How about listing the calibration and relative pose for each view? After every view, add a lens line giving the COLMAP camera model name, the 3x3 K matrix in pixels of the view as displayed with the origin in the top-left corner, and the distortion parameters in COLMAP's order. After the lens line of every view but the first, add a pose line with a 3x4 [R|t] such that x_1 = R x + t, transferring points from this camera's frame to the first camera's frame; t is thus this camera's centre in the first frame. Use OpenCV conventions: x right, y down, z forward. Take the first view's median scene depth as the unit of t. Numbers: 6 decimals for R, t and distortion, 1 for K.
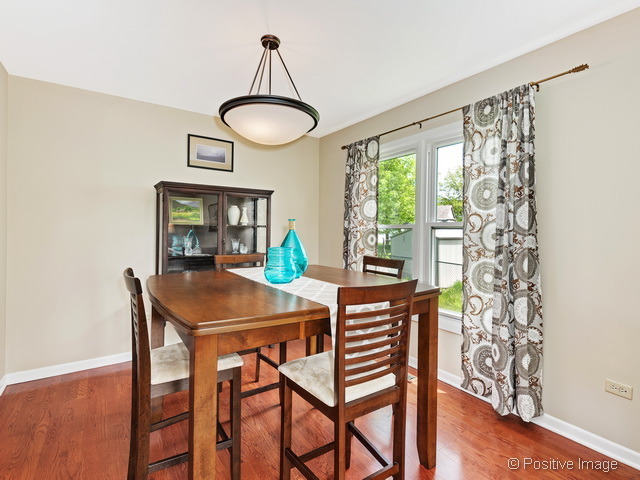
lens RADIAL K [[312.1, 0, 314.0], [0, 312.1, 235.2], [0, 0, 1]] dist [0.000306, -0.000328]
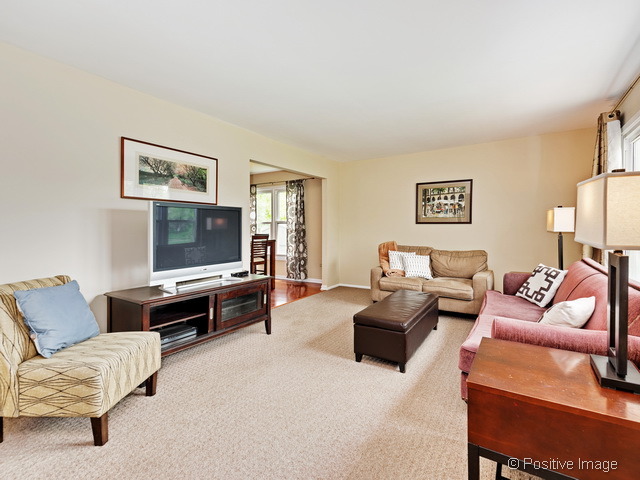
lens RADIAL K [[312.1, 0, 316.1], [0, 312.1, 236.6], [0, 0, 1]] dist [0.000306, -0.000328]
pose [[0.912073, -0.018030, 0.409631, -0.510449], [0.015086, 0.999832, 0.010418, 0.084229], [-0.409750, -0.003323, 0.912192, -1.952998]]
